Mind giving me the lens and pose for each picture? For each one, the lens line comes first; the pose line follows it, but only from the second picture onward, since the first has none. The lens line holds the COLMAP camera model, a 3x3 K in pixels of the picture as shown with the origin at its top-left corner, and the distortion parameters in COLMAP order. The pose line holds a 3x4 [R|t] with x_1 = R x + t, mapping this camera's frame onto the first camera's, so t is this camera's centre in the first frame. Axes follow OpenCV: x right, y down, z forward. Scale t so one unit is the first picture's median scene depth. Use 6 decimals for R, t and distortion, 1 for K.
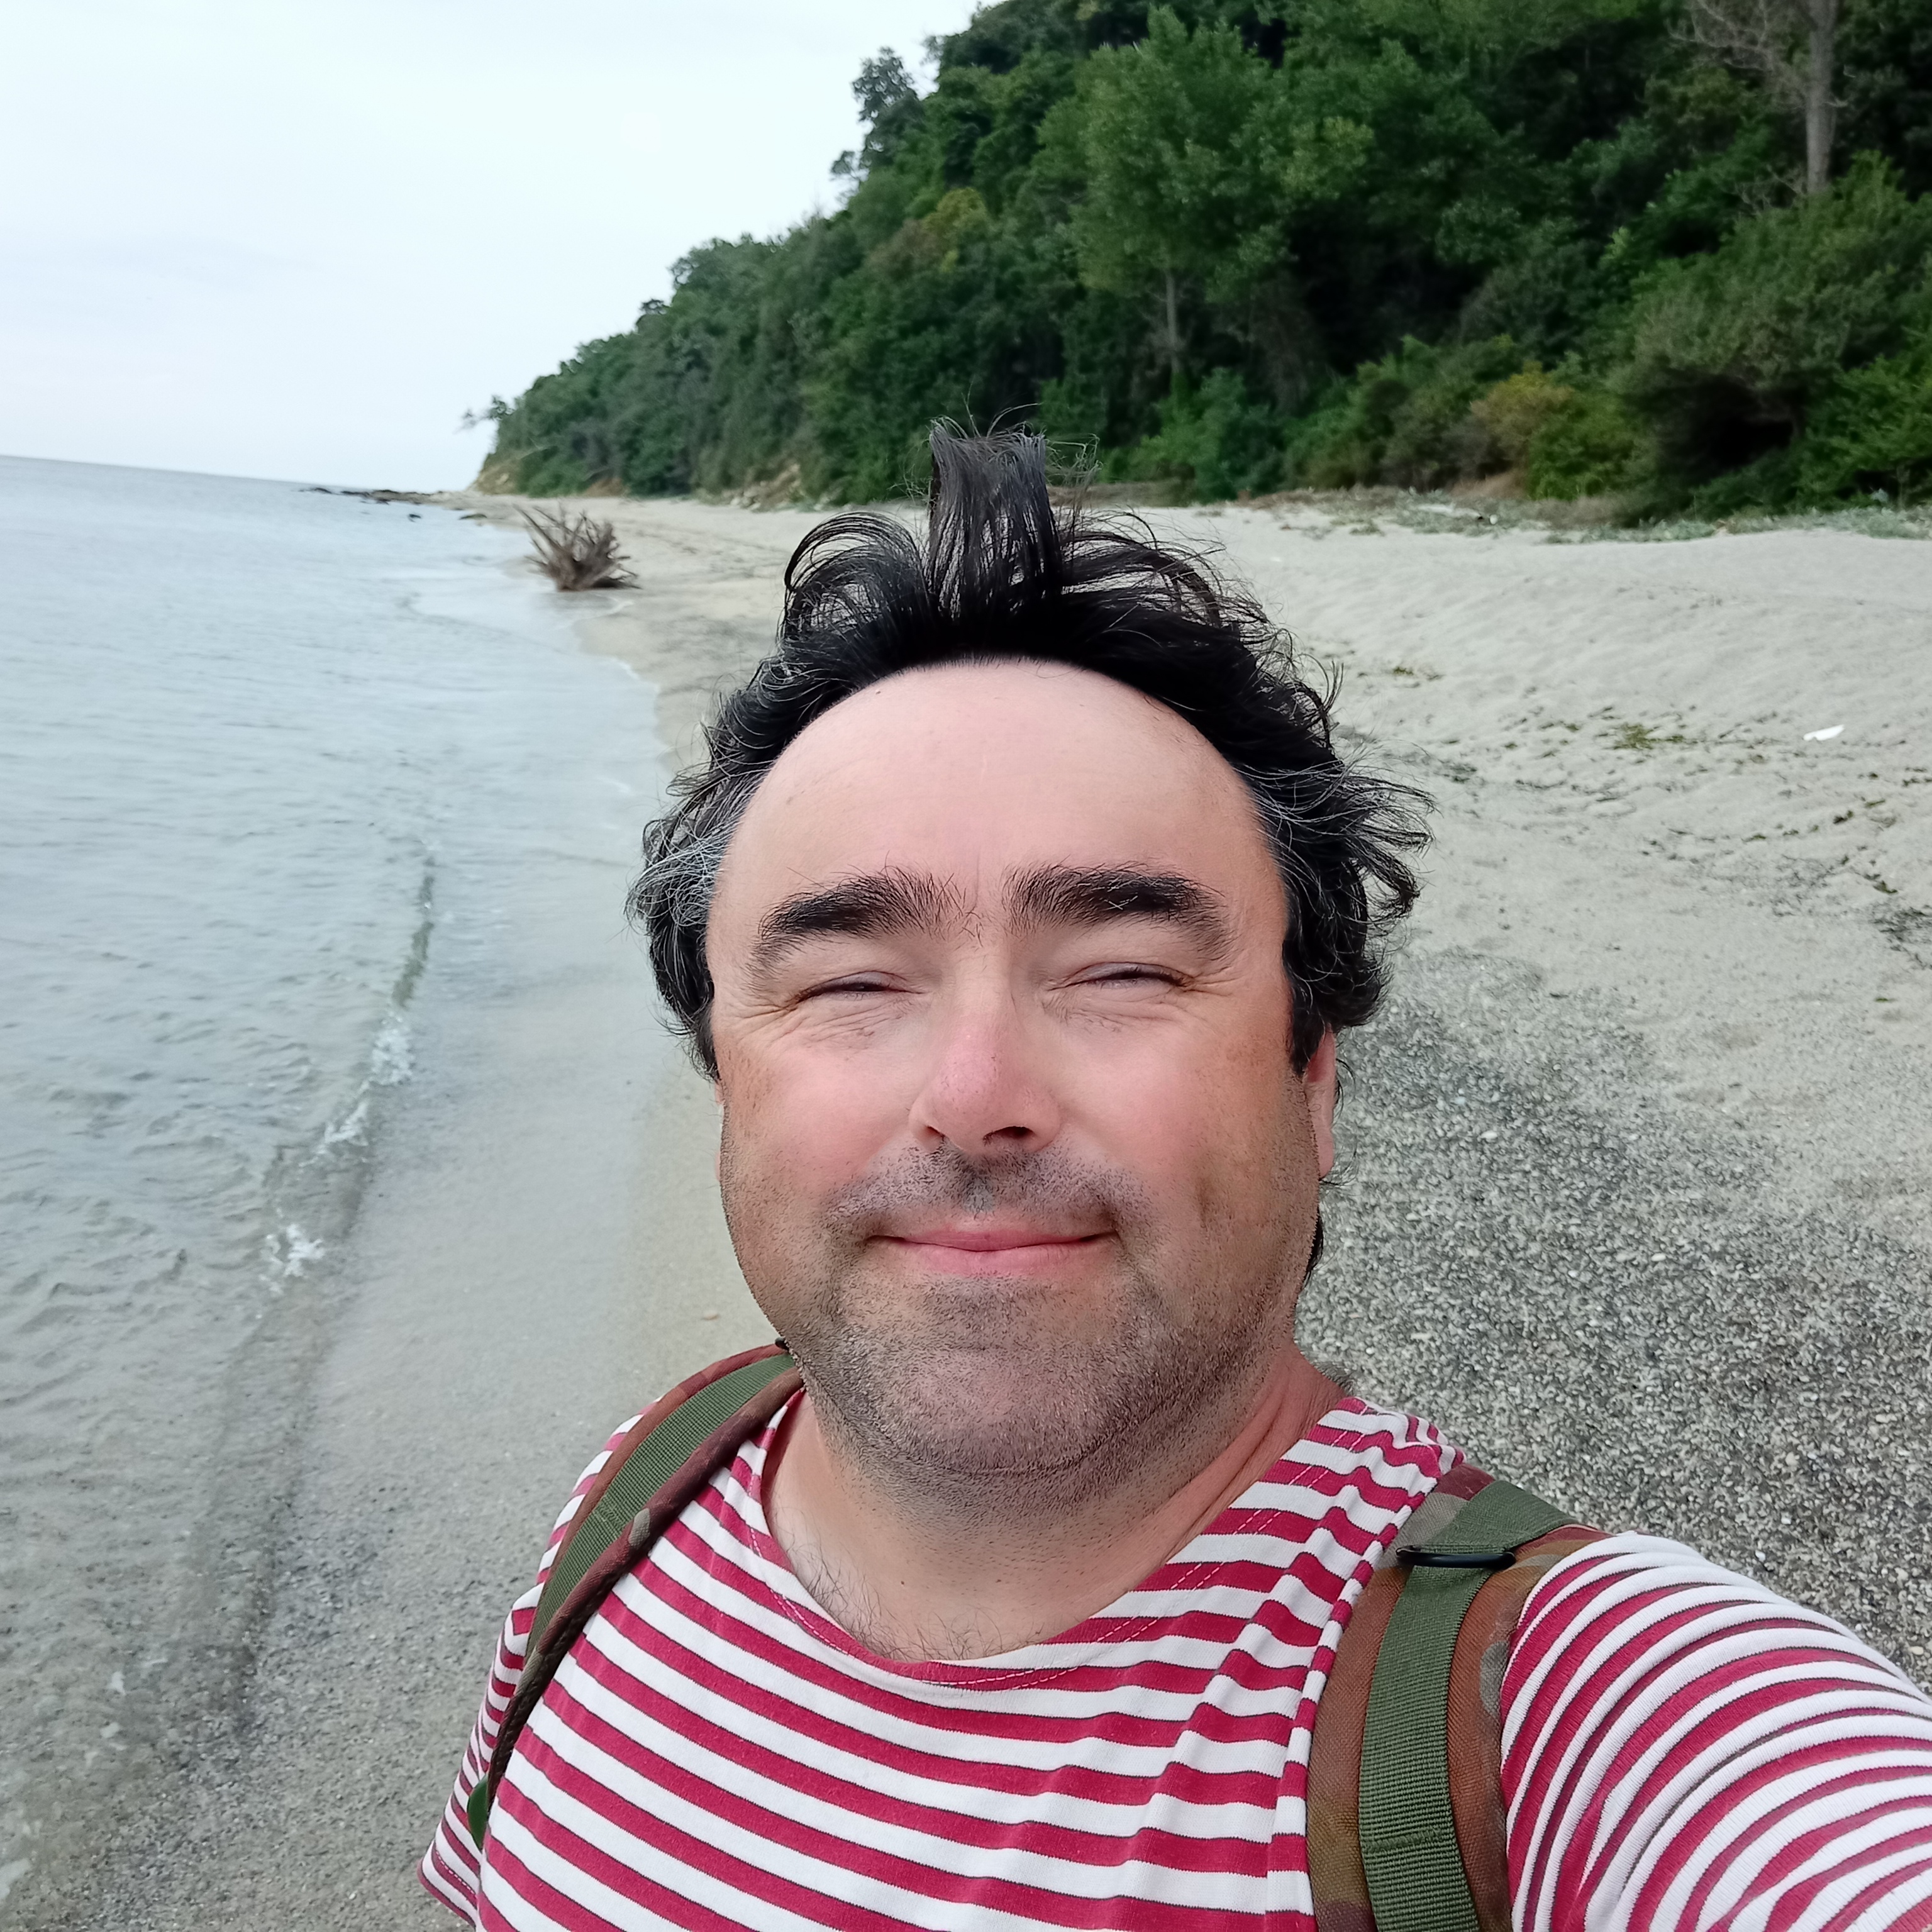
lens RADIAL K [[2105.2, 0, 966.0], [0, 2105.2, 966.0], [0, 0, 1]] dist [0.061161, 0.010792]
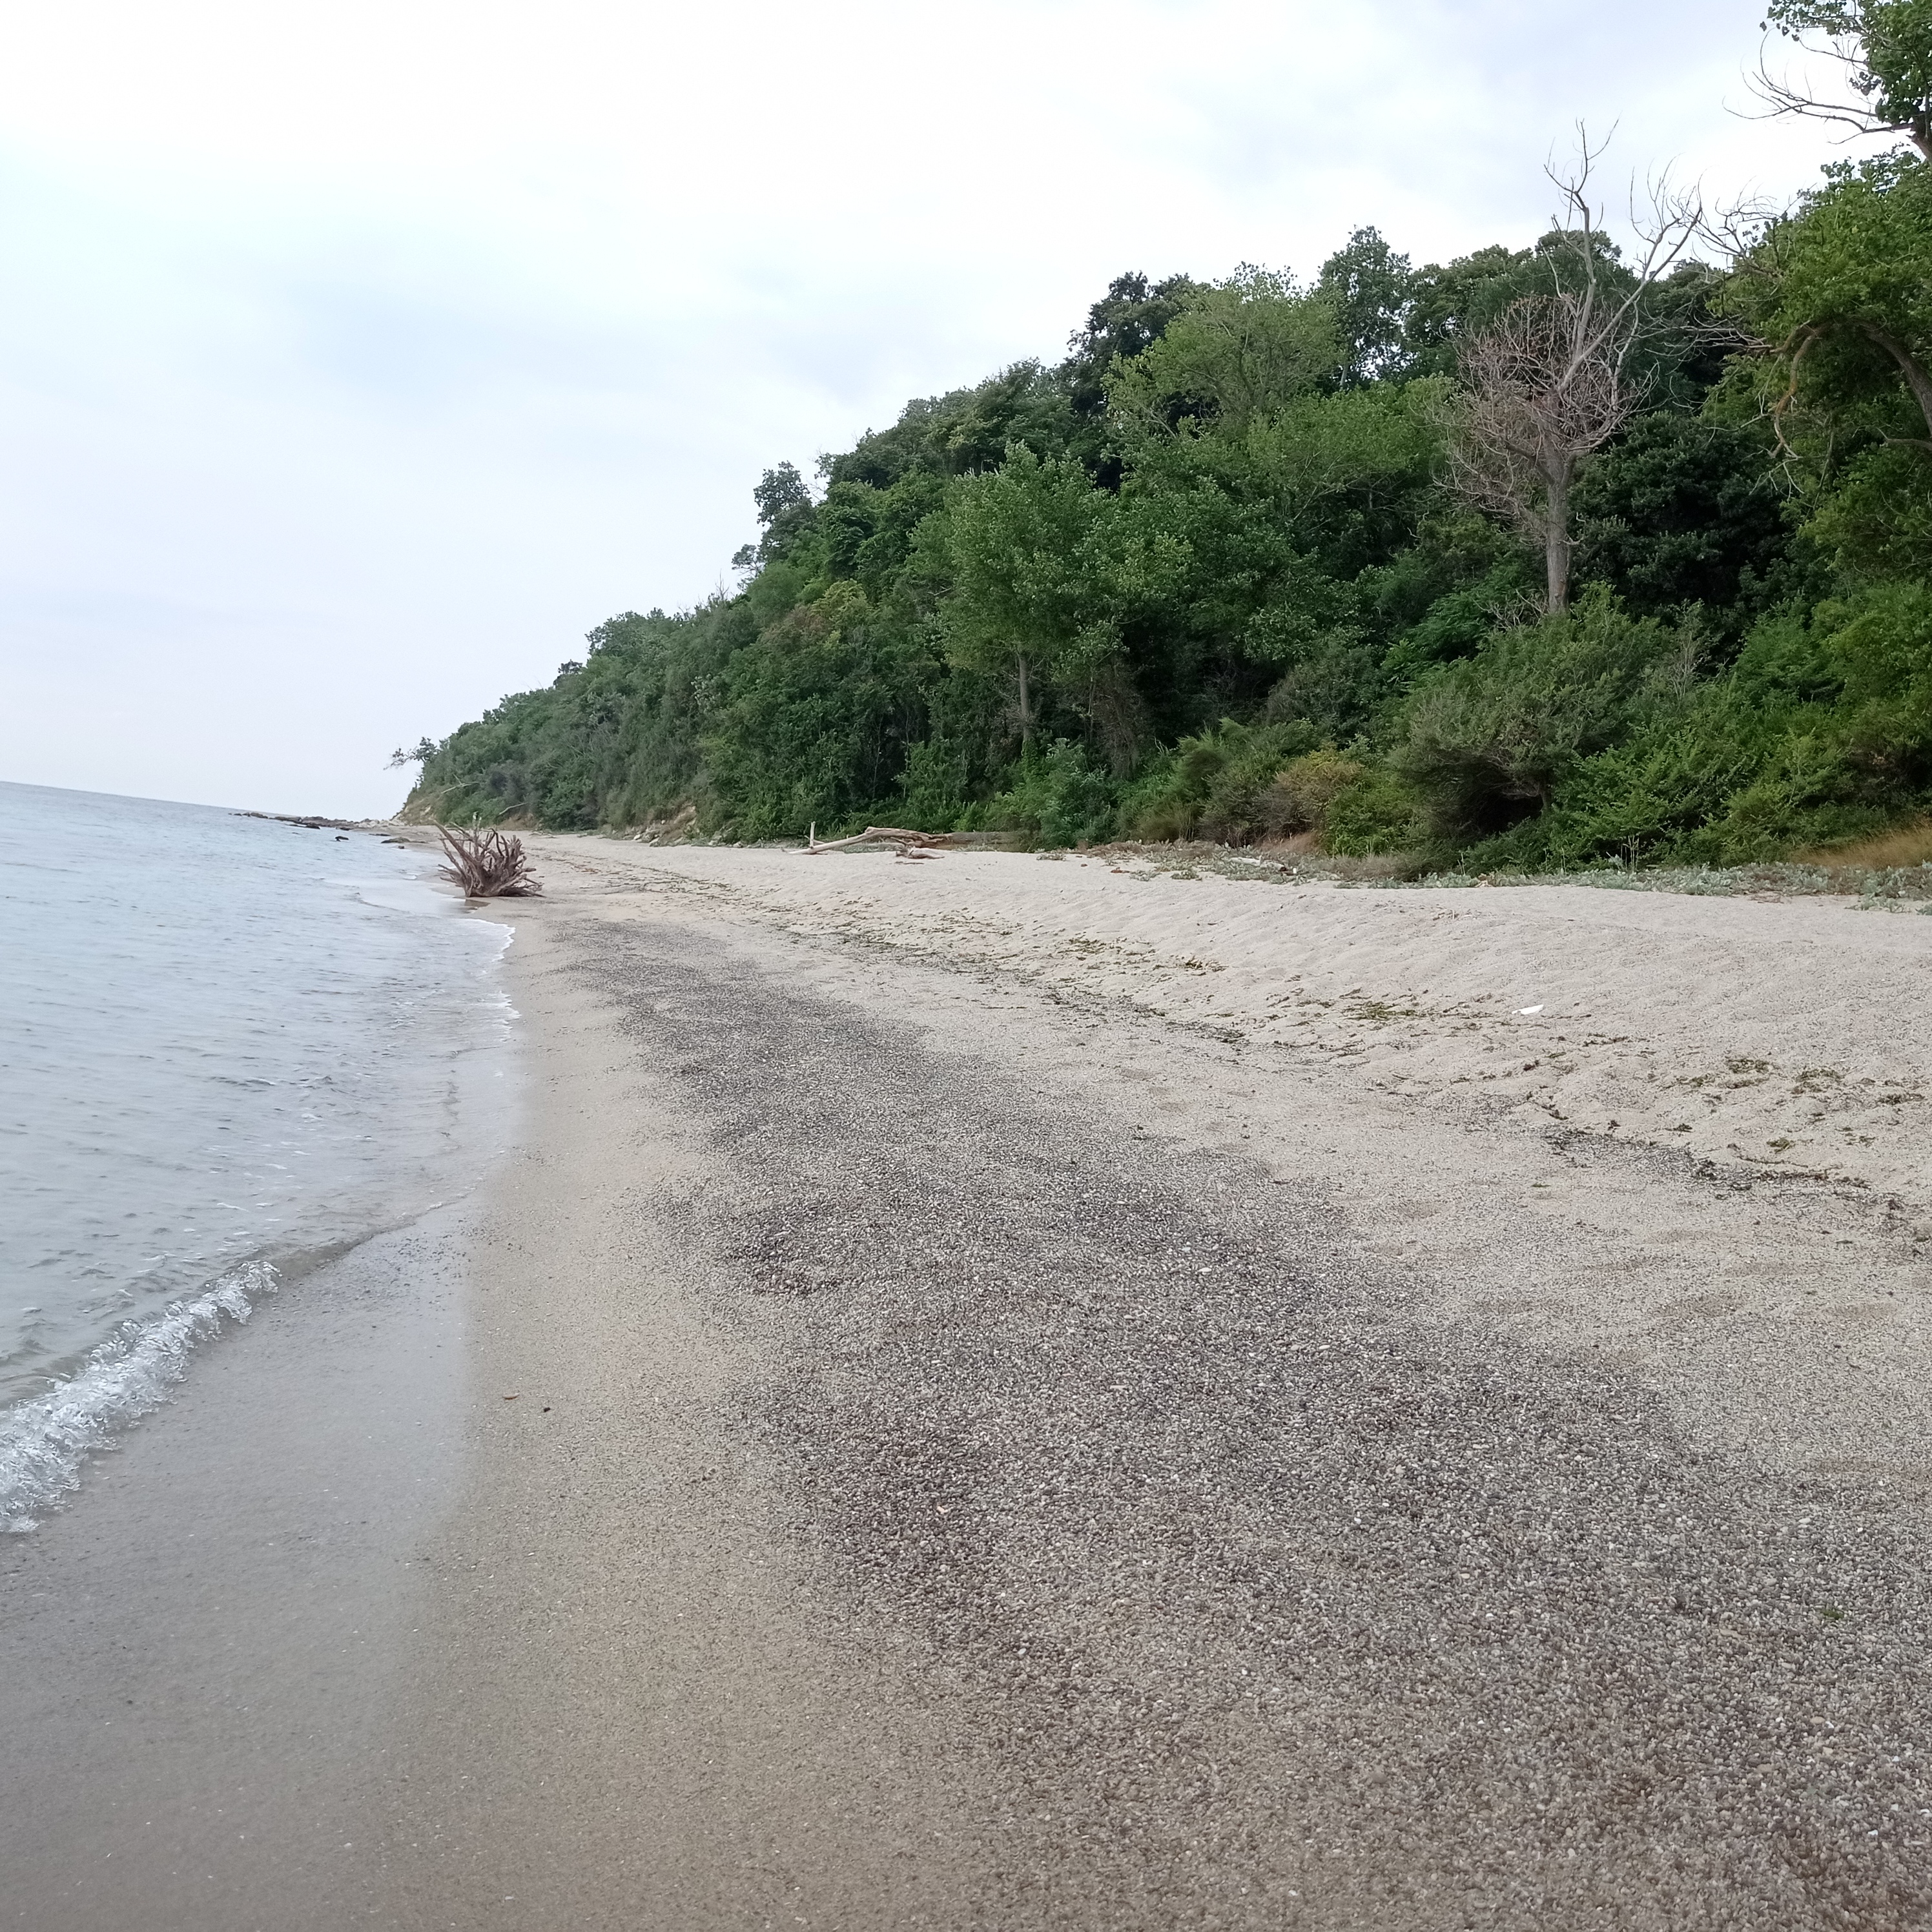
lens RADIAL K [[1894.7, 0, 973.4], [0, 1894.7, 1000.0], [0, 0, 1]] dist [0.148028, -0.191840]
pose [[0.997150, 0.029523, 0.069432, 0.002980], [-0.019643, 0.990111, -0.138904, 0.006465], [-0.072847, 0.137144, 0.987869, -0.006250]]
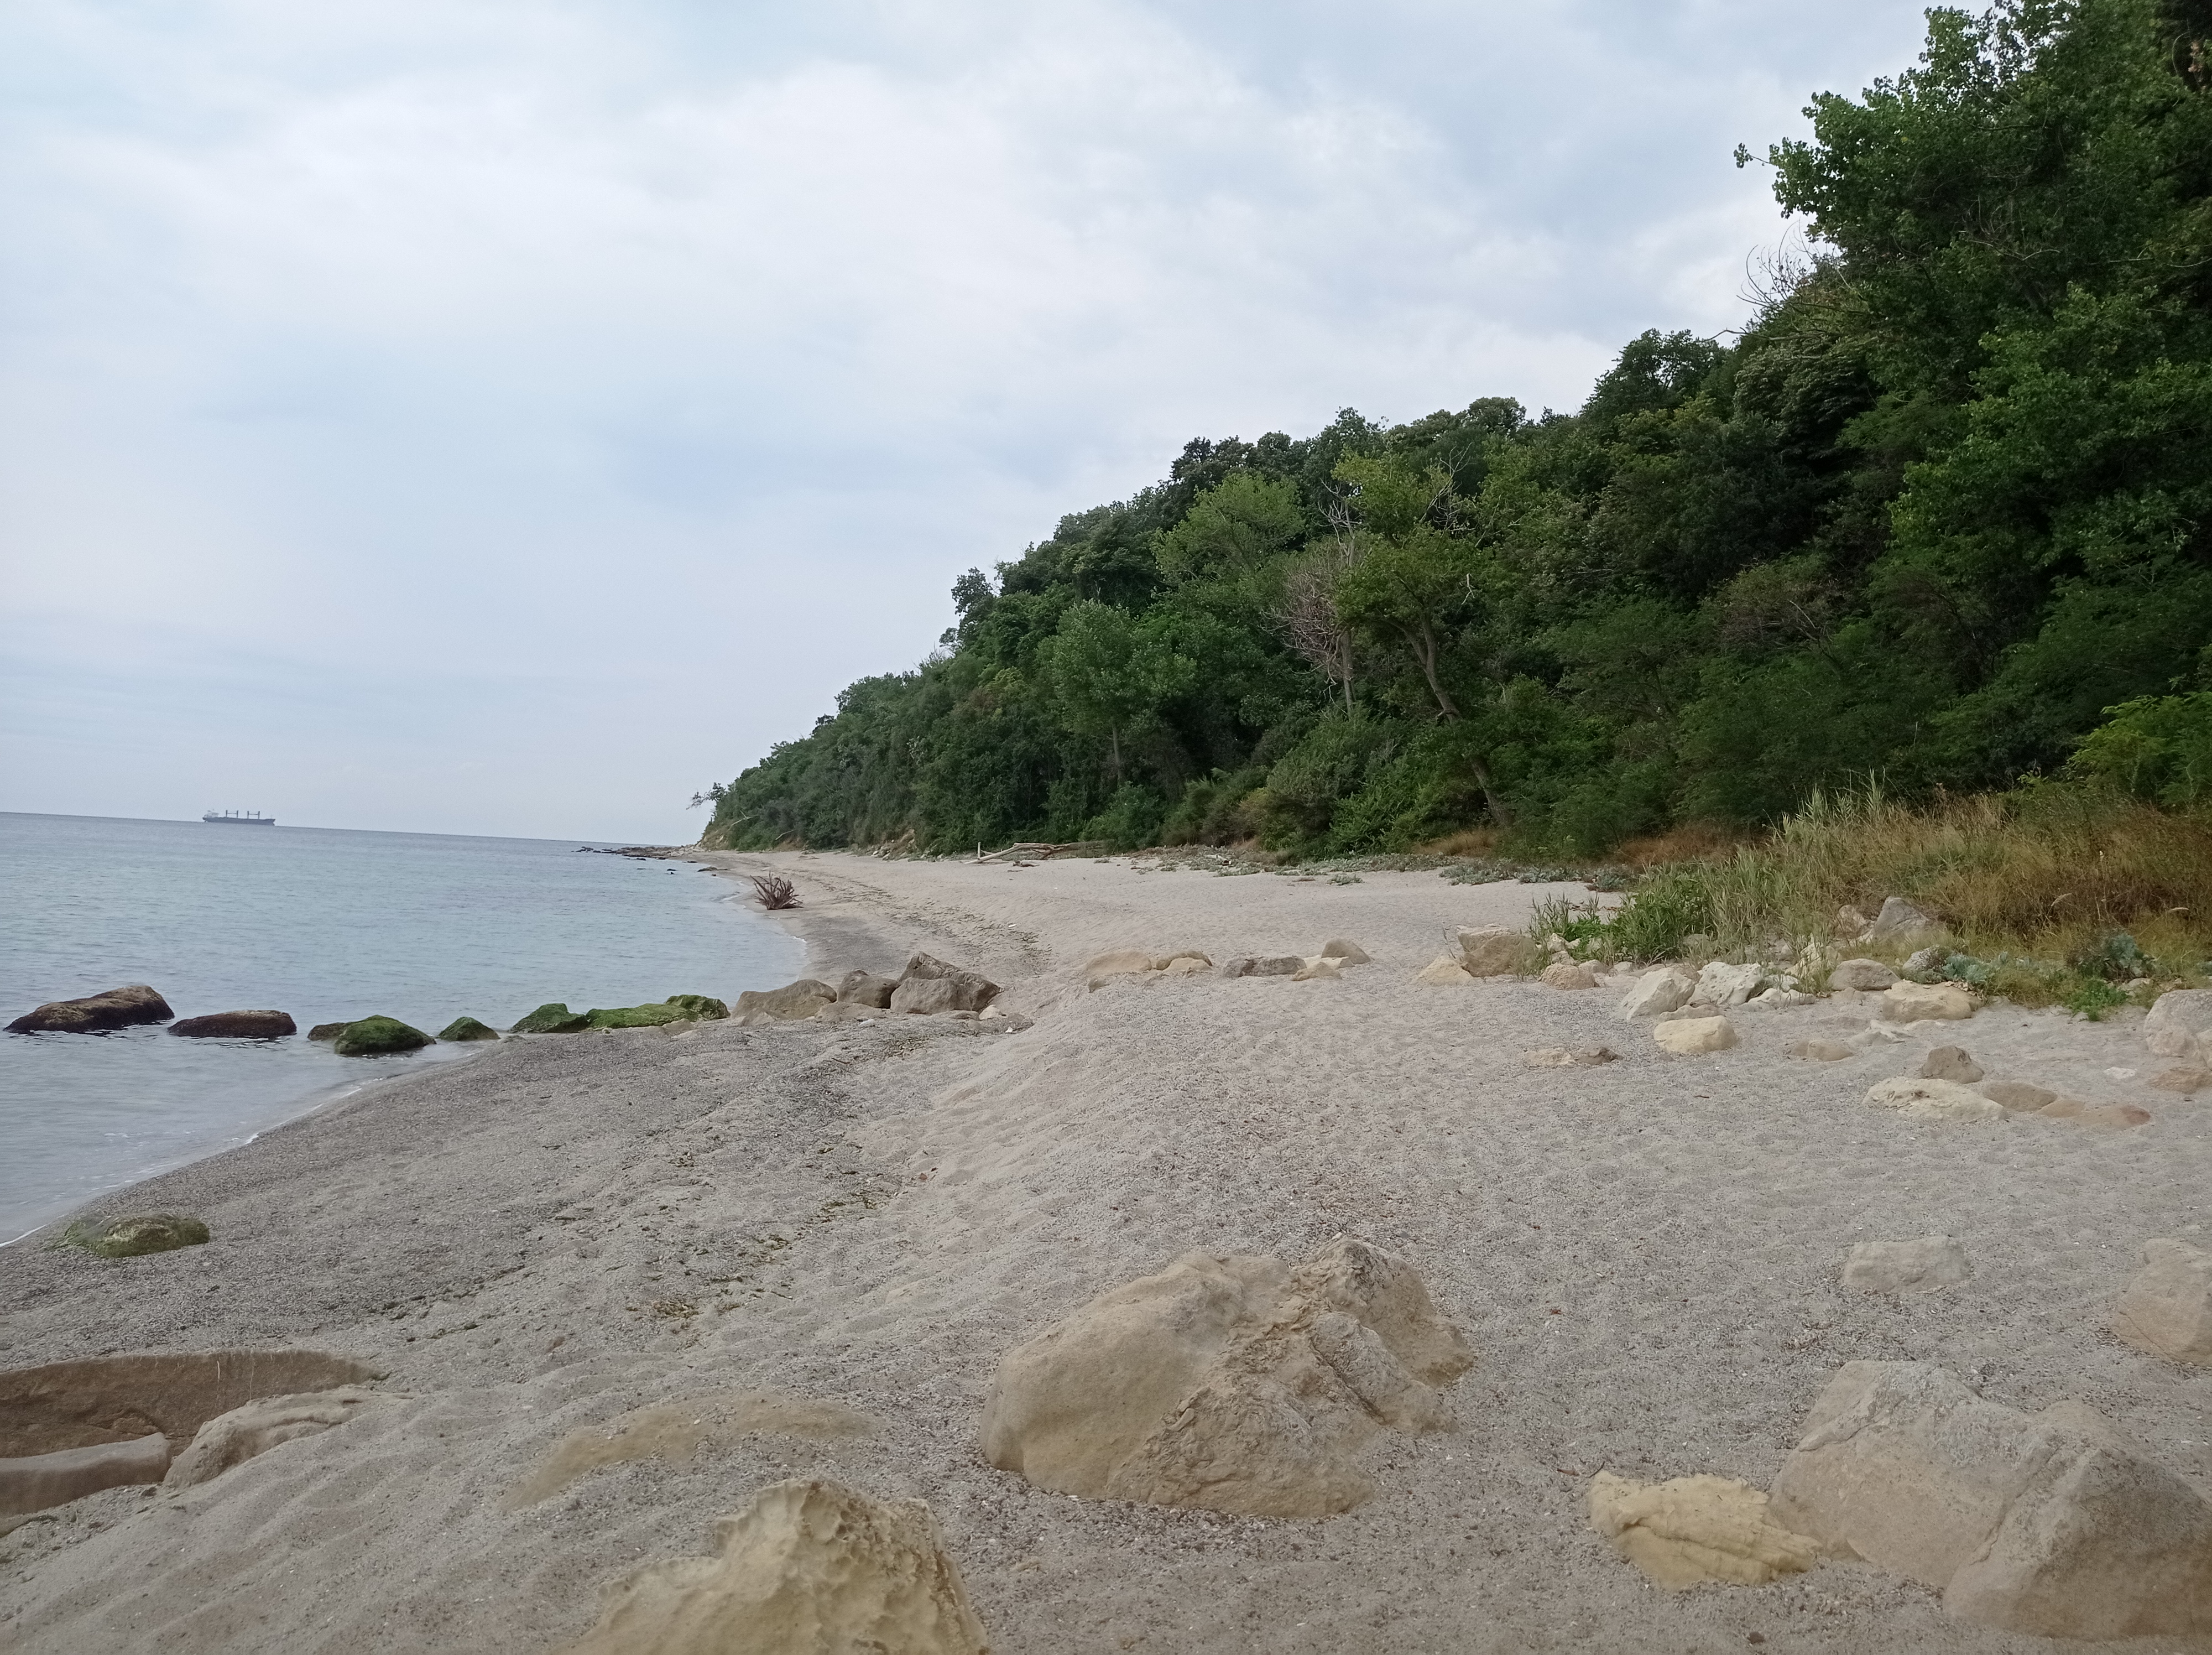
lens RADIAL K [[1915.3, 0, 1106.0], [0, 1915.3, 827.5], [0, 0, 1]] dist [0.288063, -0.000479]
pose [[0.999569, -0.029223, -0.002624, 0.115134], [0.027977, 0.976264, -0.214772, 0.126516], [0.008838, 0.214606, 0.976661, -0.685557]]
